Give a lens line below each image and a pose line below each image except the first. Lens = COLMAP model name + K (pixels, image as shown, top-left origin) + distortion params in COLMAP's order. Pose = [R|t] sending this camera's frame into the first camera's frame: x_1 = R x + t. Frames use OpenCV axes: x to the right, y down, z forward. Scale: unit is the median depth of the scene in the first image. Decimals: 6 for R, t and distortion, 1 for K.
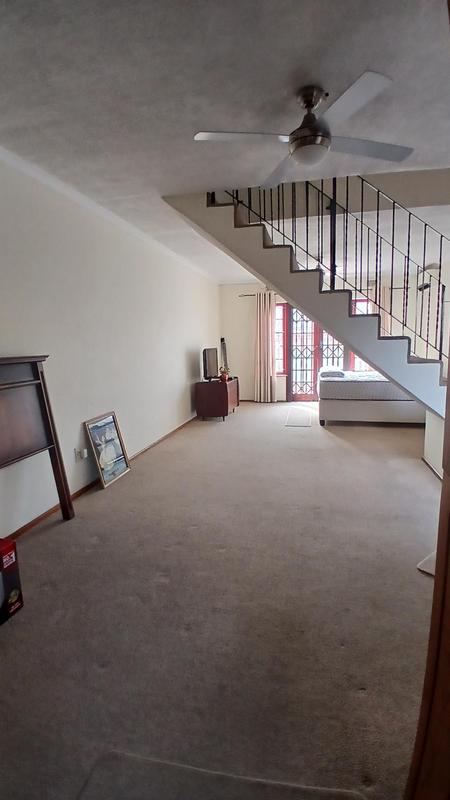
lens RADIAL K [[396.9, 0, 225.0], [0, 396.9, 400.0], [0, 0, 1]] dist [0.038219, -0.000141]
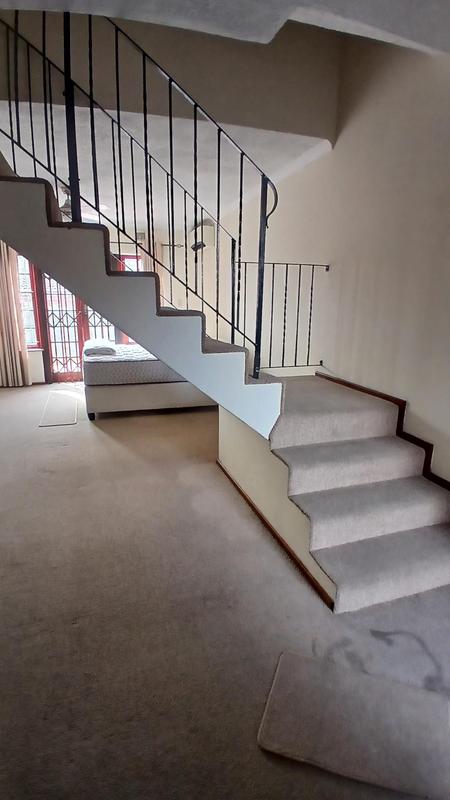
lens RADIAL K [[385.4, 0, 225.0], [0, 385.4, 400.0], [0, 0, 1]] dist [0.001184, -0.000121]
pose [[0.850240, -0.102004, 0.516418, 0.081607], [0.049532, 0.992196, 0.114429, -0.045148], [-0.524060, -0.071713, 0.848657, 0.233920]]
